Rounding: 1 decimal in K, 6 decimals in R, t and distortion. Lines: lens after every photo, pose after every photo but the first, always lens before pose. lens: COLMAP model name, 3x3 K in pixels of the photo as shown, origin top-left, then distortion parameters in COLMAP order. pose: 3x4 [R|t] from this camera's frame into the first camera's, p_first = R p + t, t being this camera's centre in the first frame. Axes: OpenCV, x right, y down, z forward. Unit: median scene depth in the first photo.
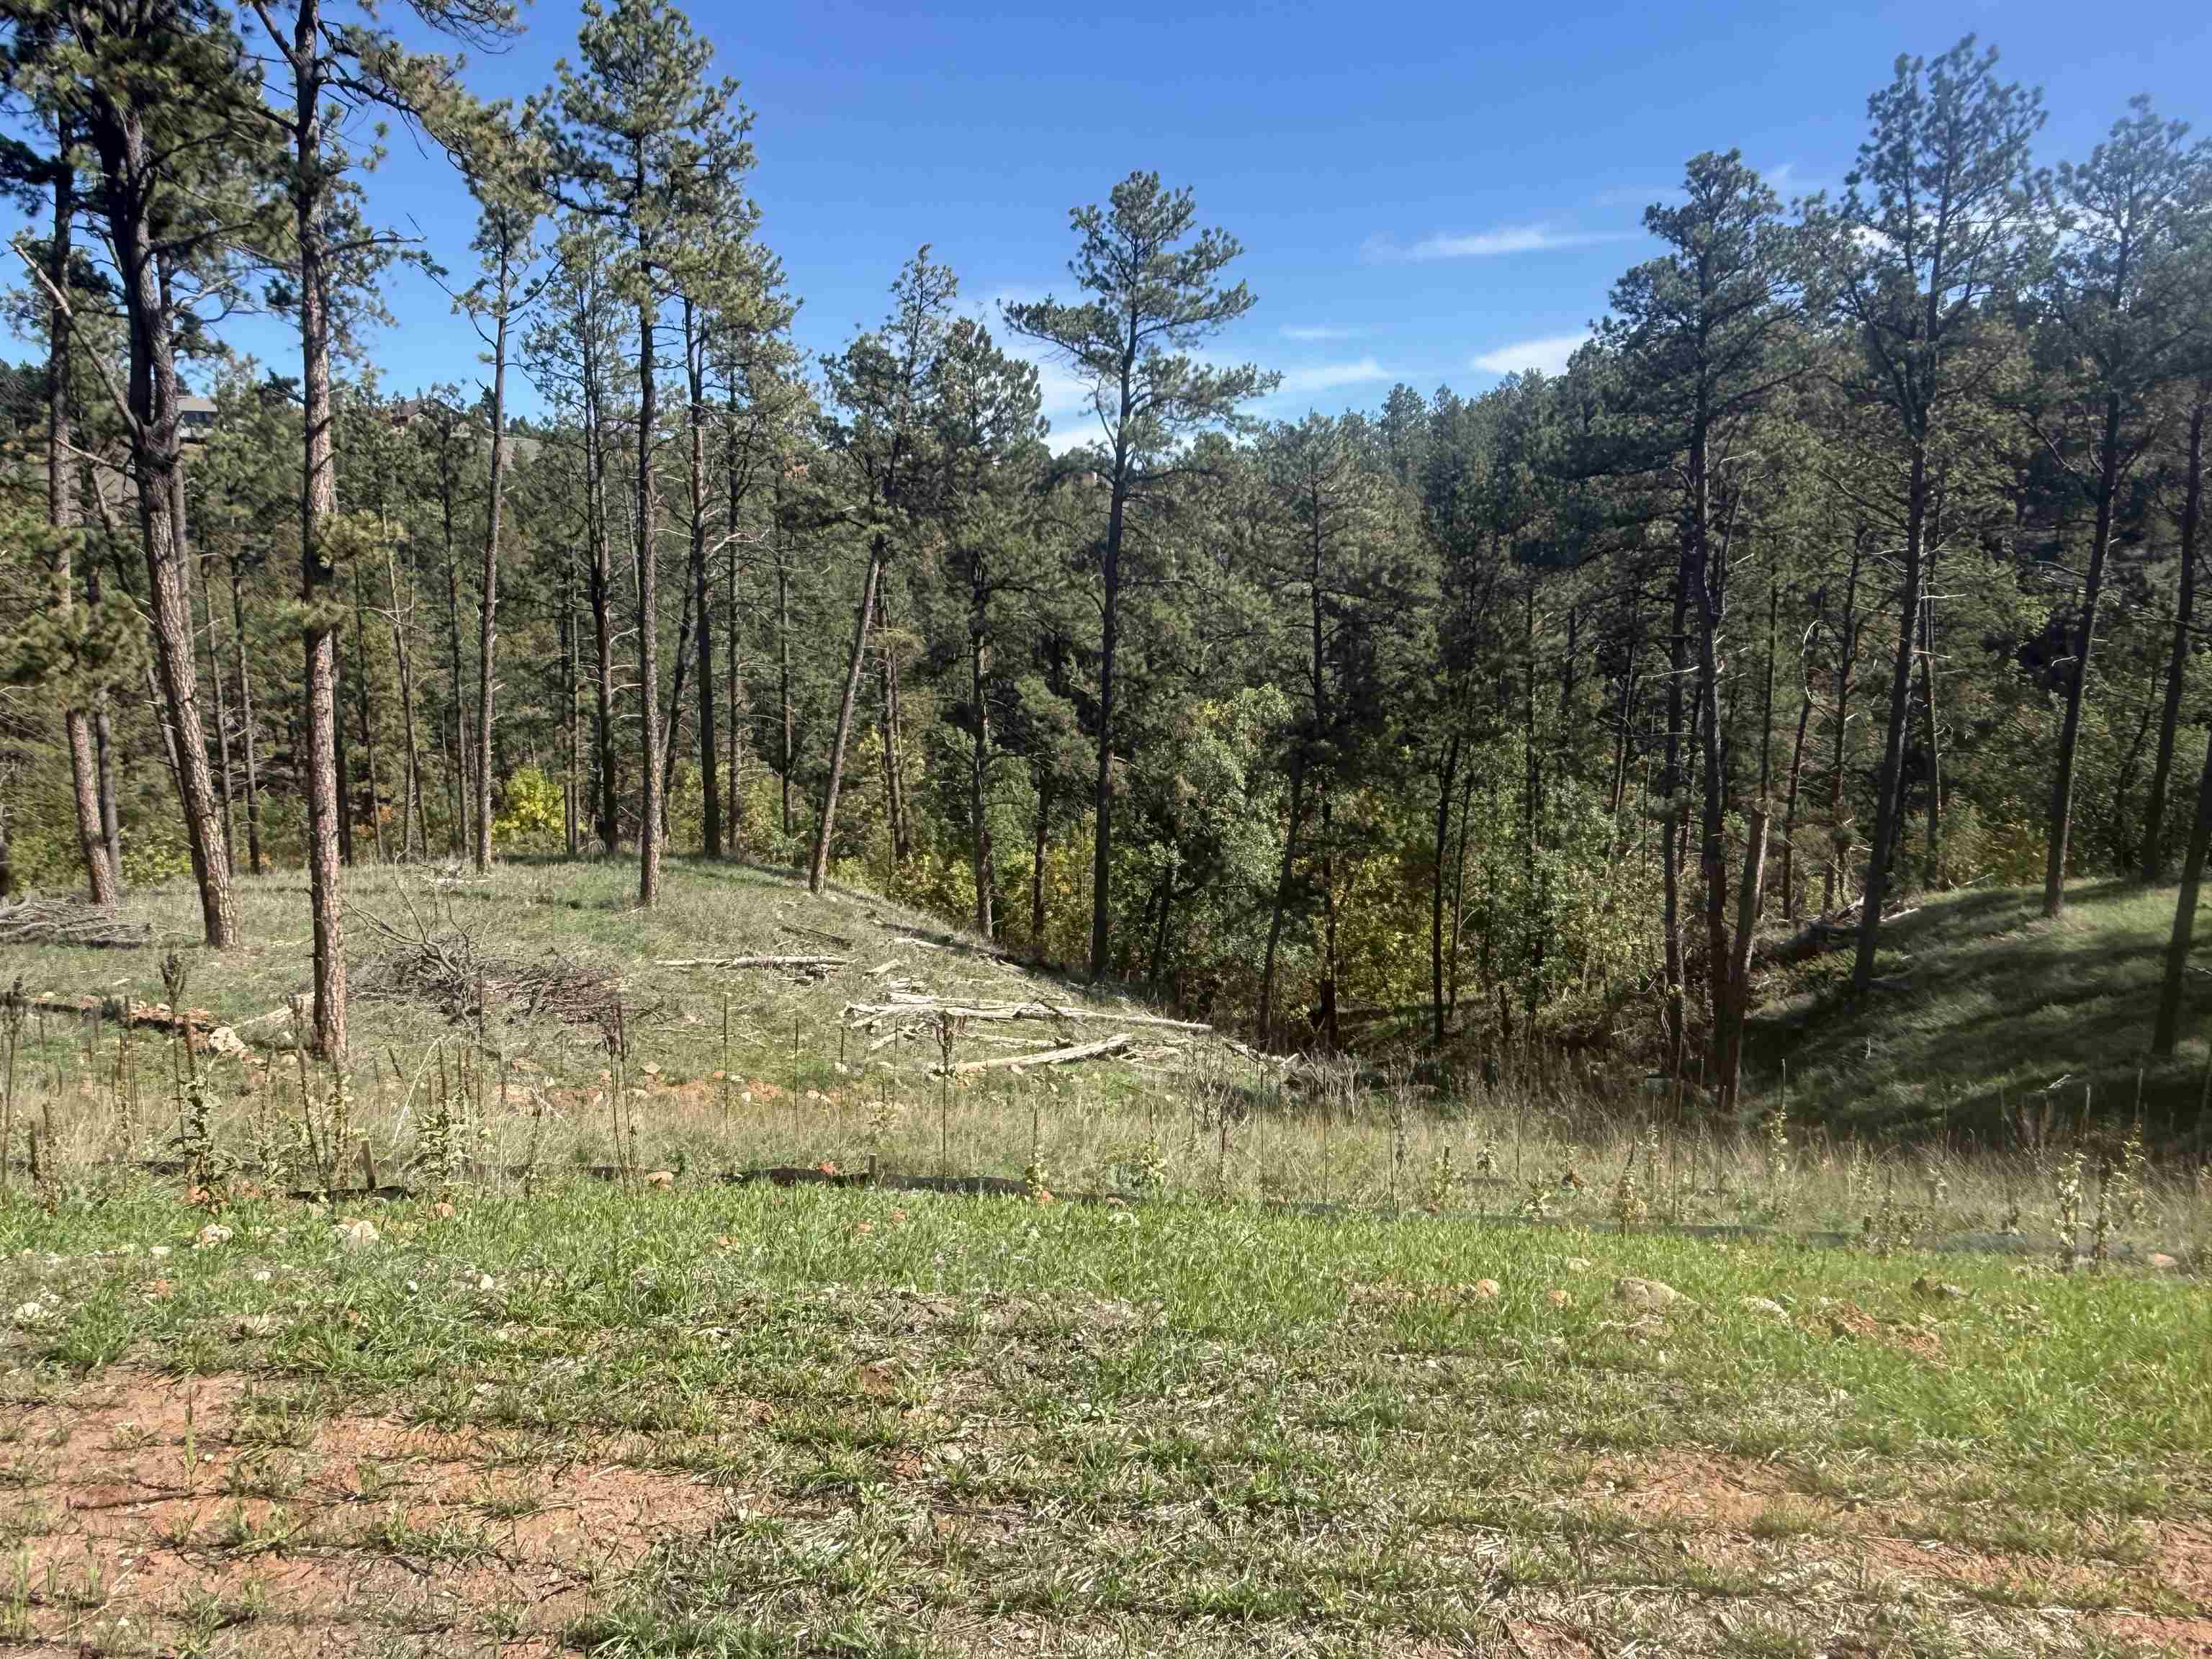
lens RADIAL K [[1516.9, 0, 1097.0], [0, 1516.9, 822.5], [0, 0, 1]] dist [-0.003651, 0.002203]
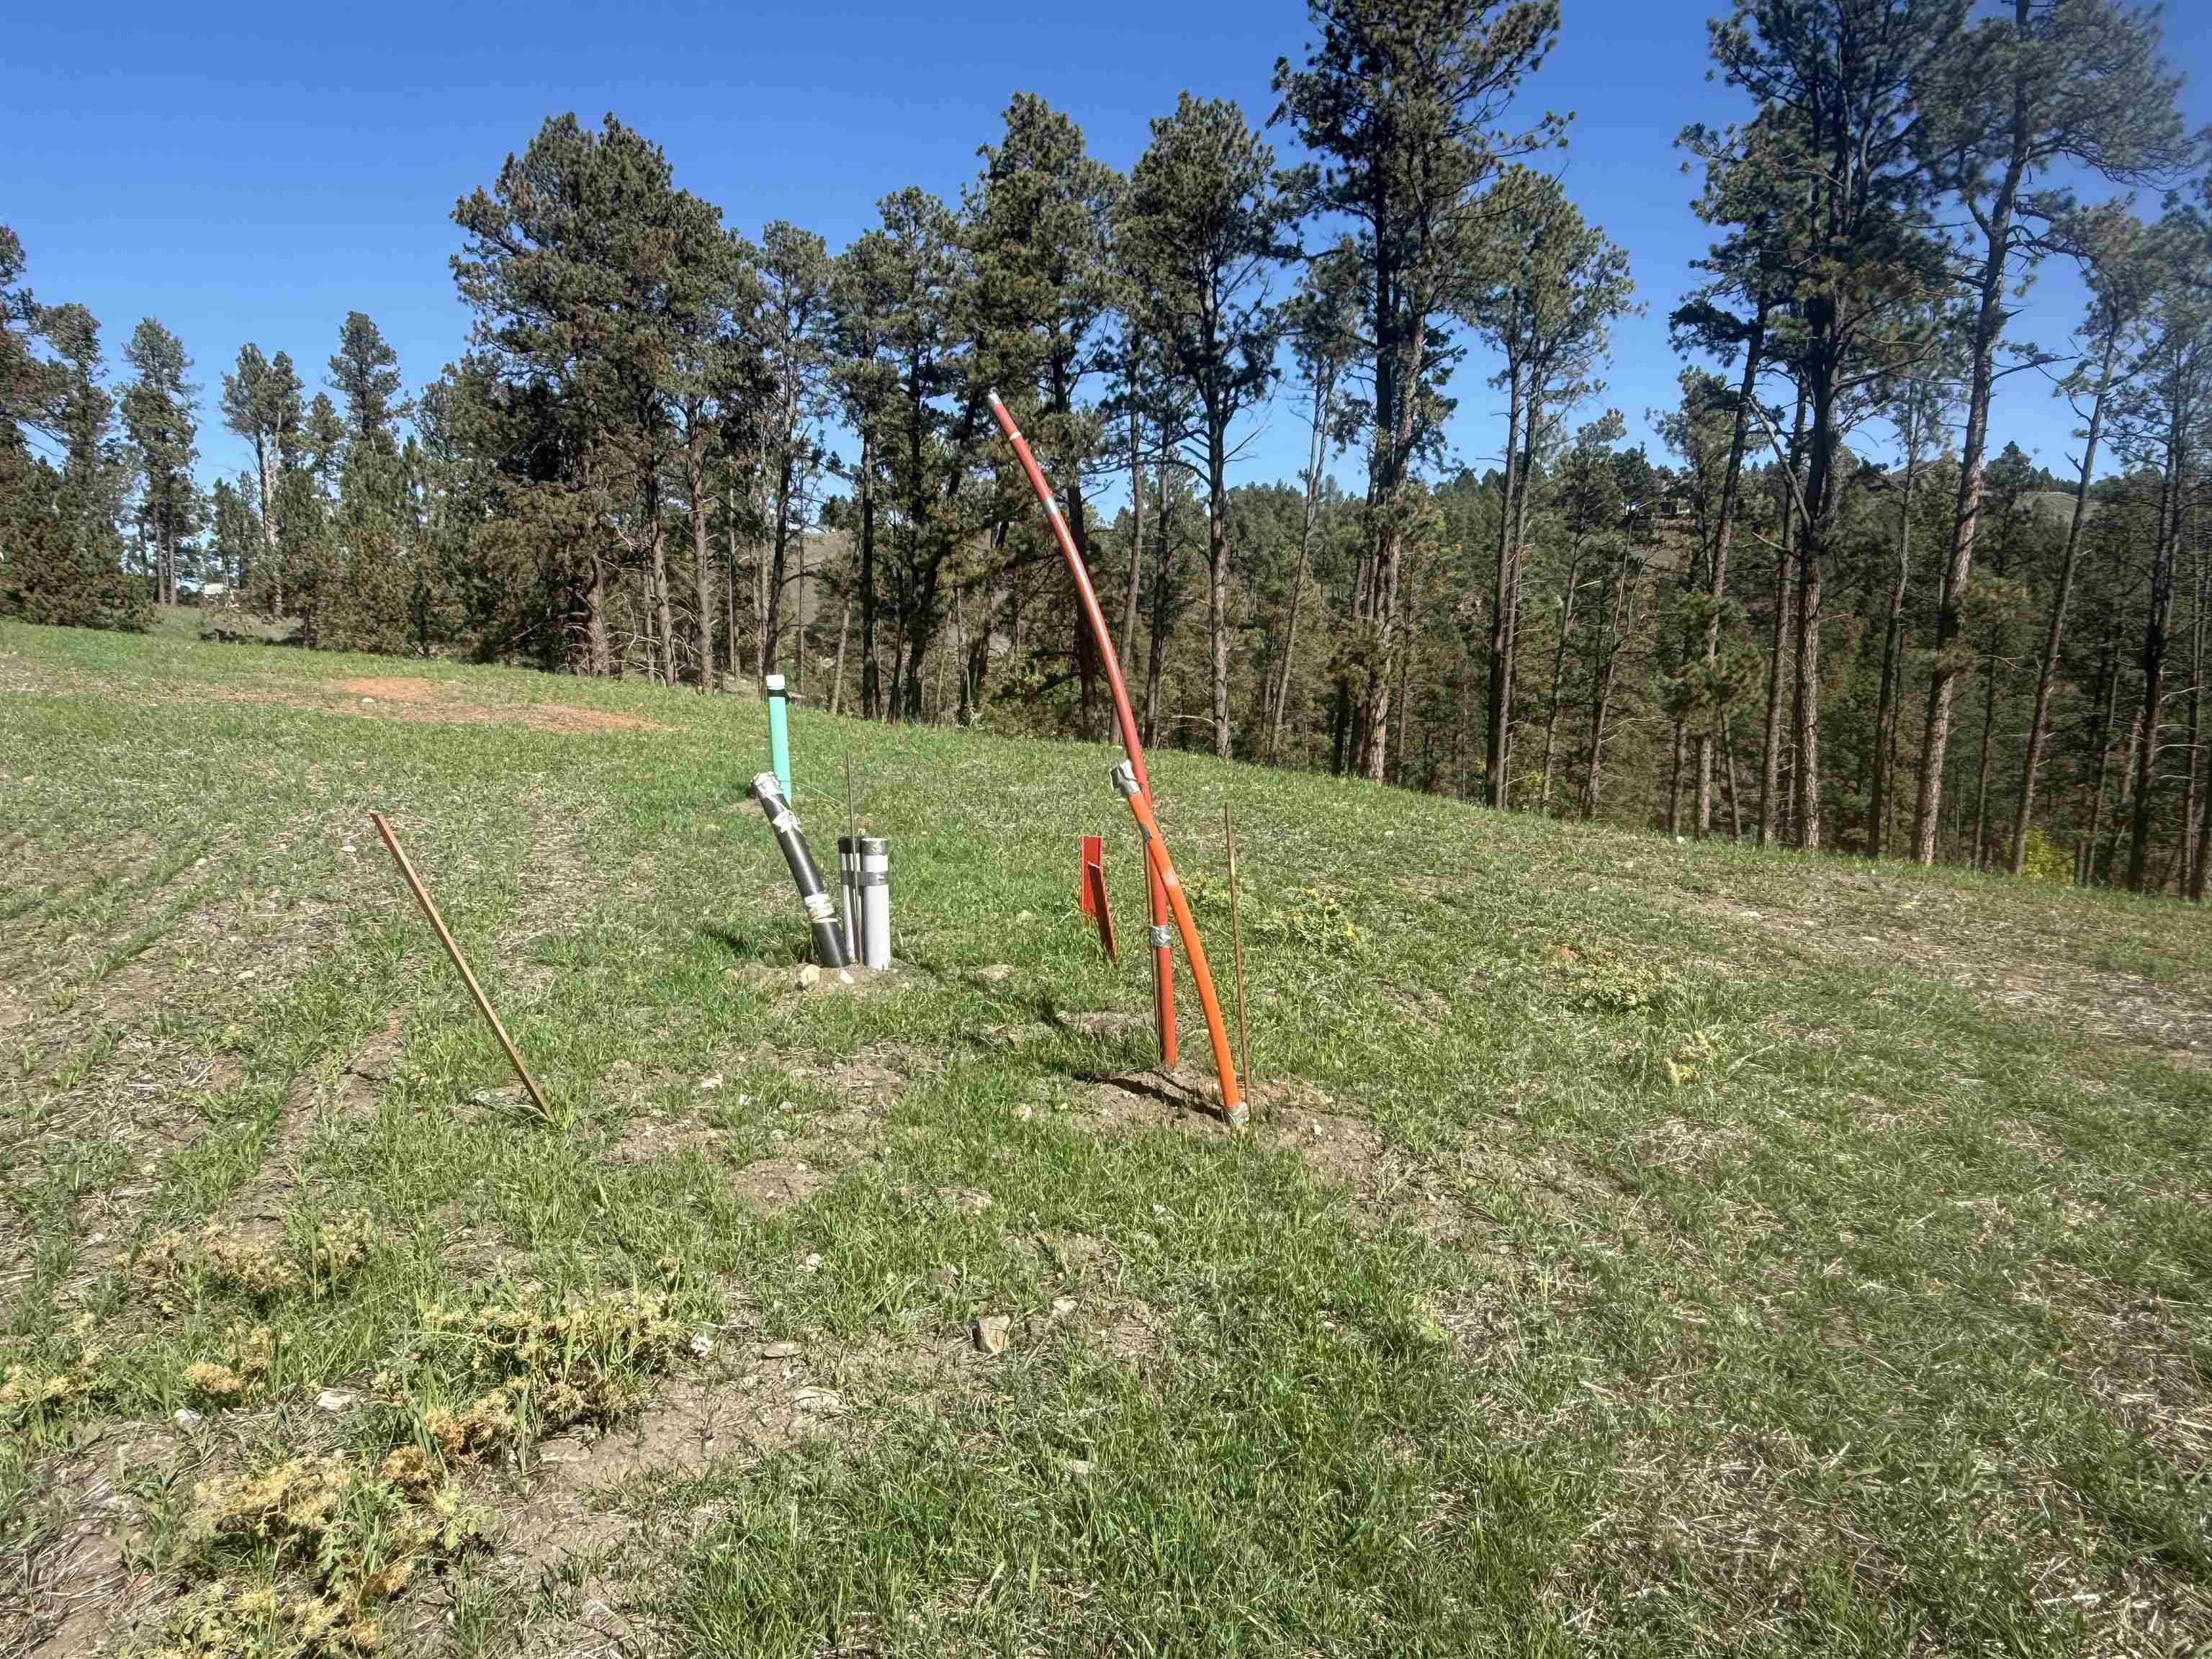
lens RADIAL K [[1536.4, 0, 1101.6], [0, 1536.4, 839.4], [0, 0, 1]] dist [0.000000, -0.001214]
pose [[0.632309, 0.098988, -0.768367, 0.032209], [-0.122718, 0.992079, 0.026821, 0.045016], [0.764935, 0.077333, 0.639448, -0.251154]]
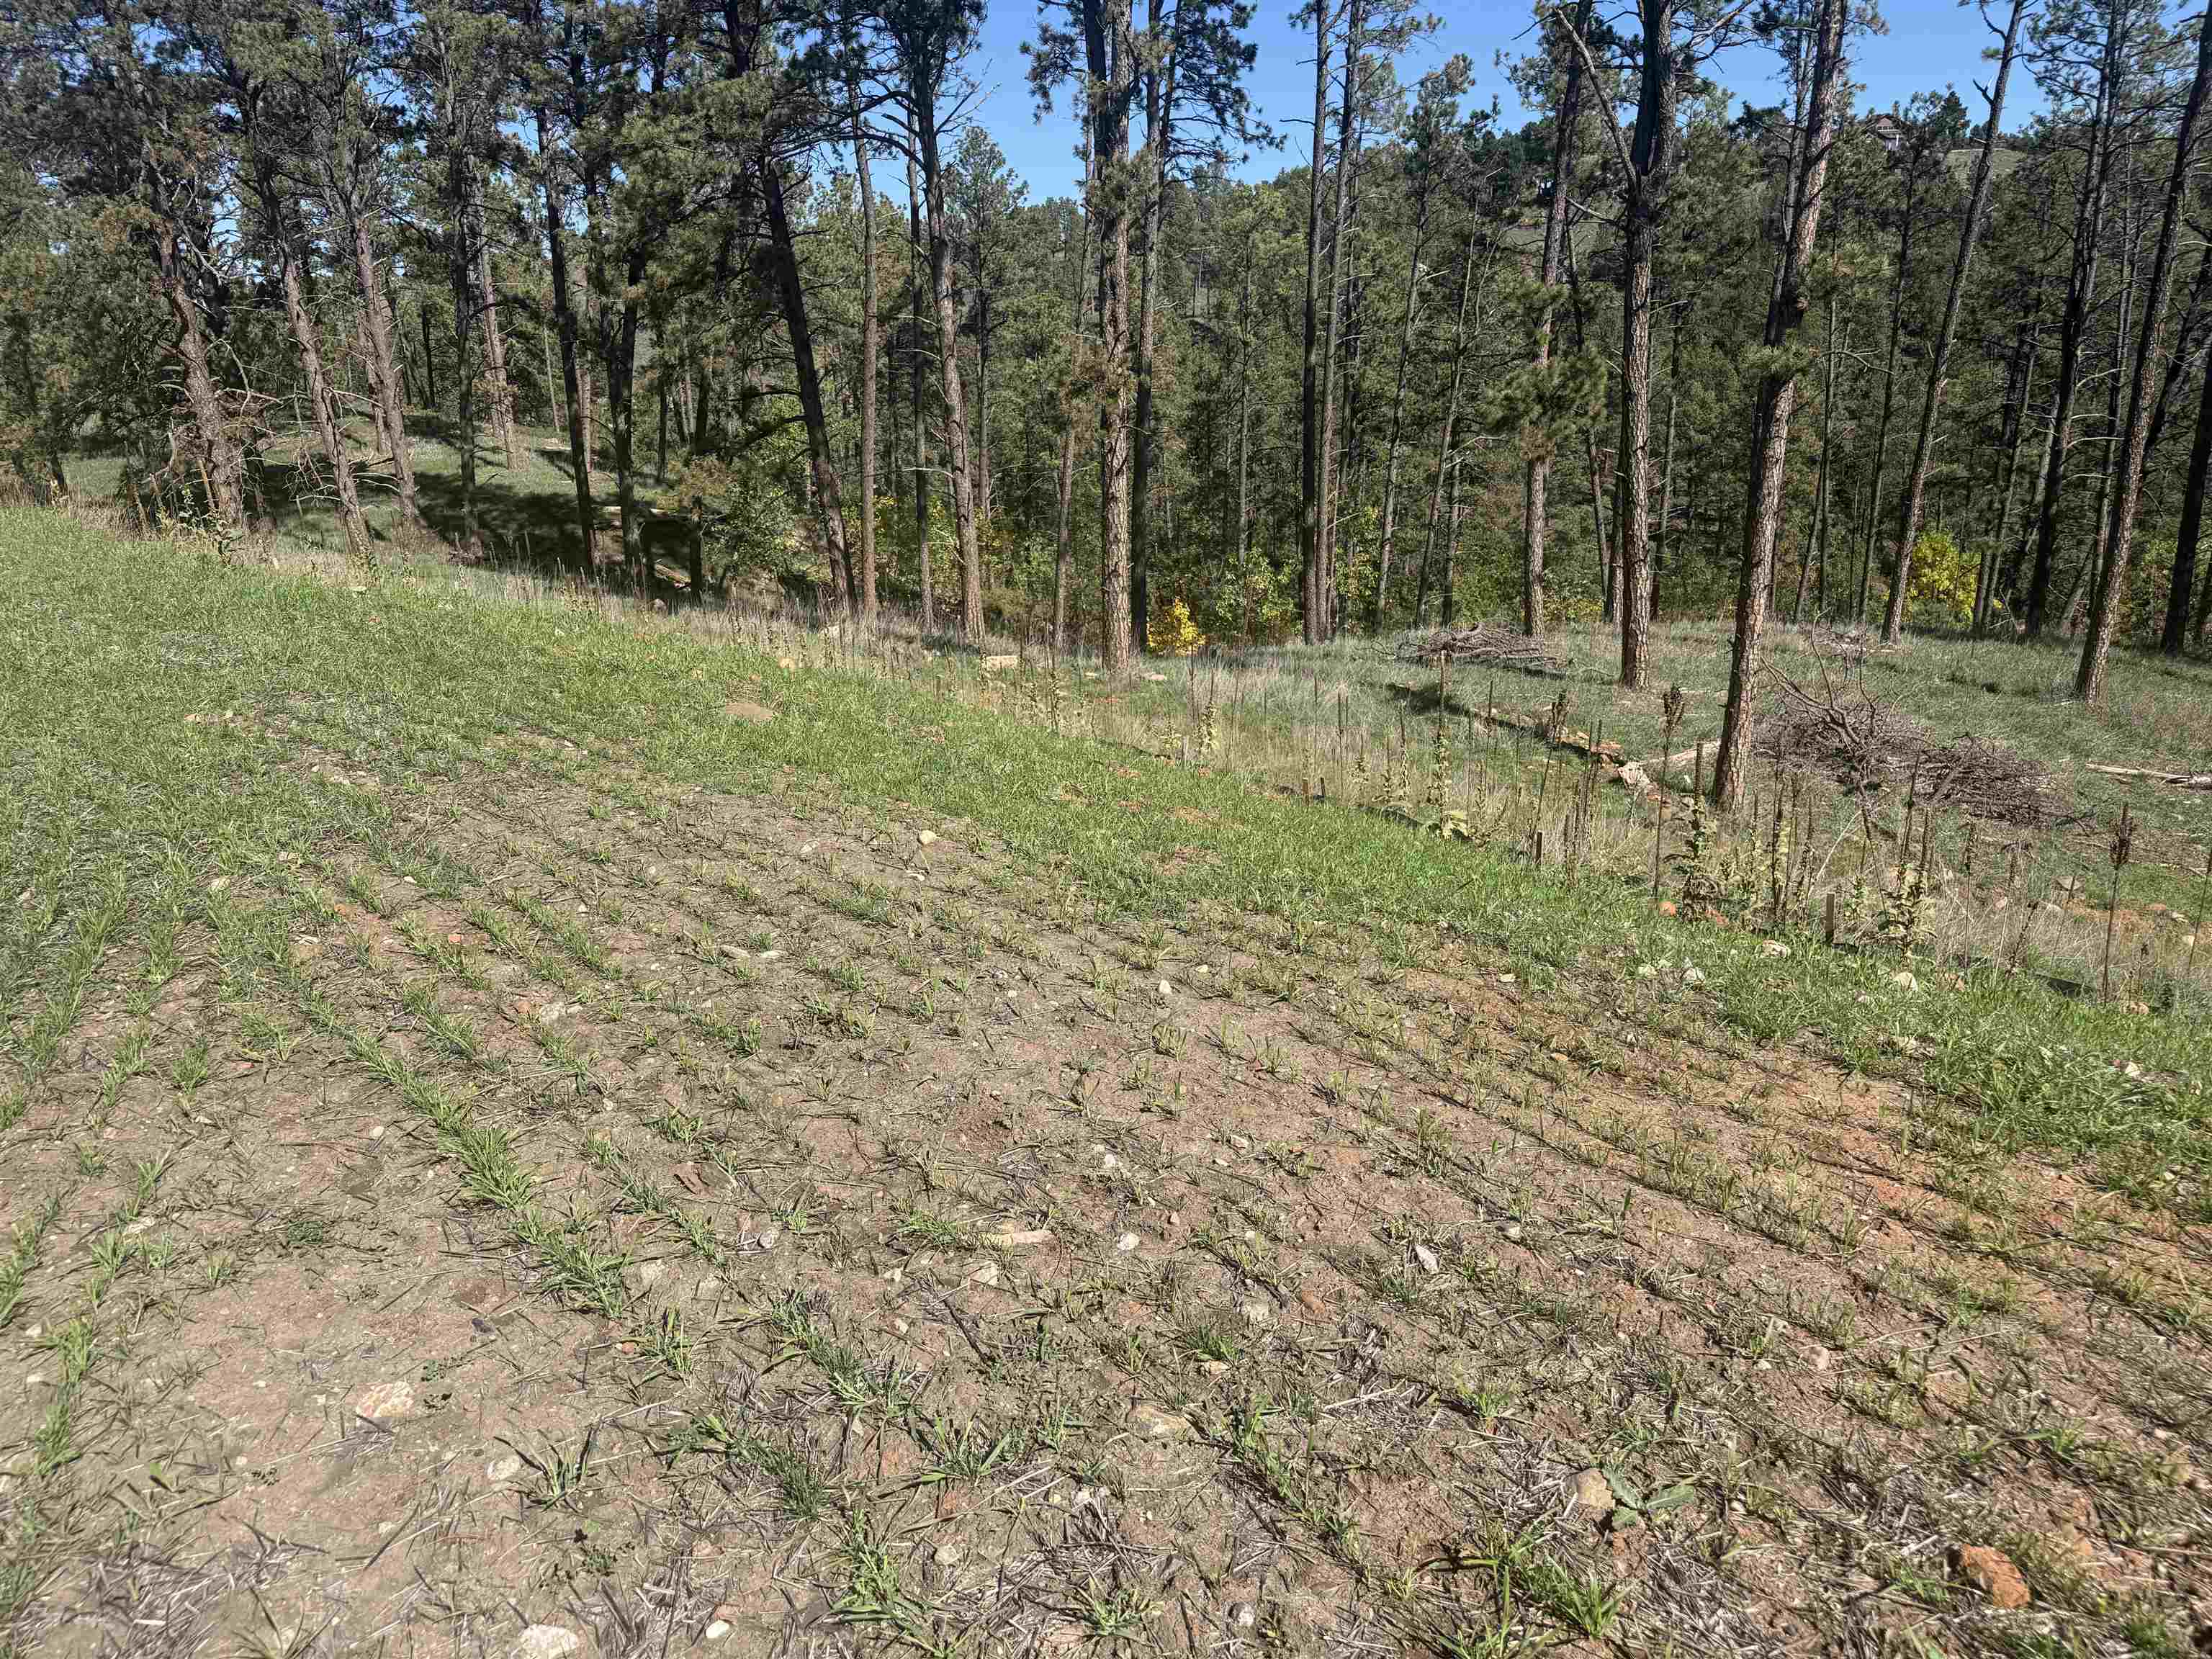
lens RADIAL K [[1557.1, 0, 1106.0], [0, 1557.1, 829.5], [0, 0, 1]] dist [0.006398, -0.011834]
pose [[0.671845, 0.186974, -0.716705, -0.021752], [-0.073692, 0.979687, 0.186502, 0.003170], [0.737017, -0.072485, 0.671976, -0.014063]]
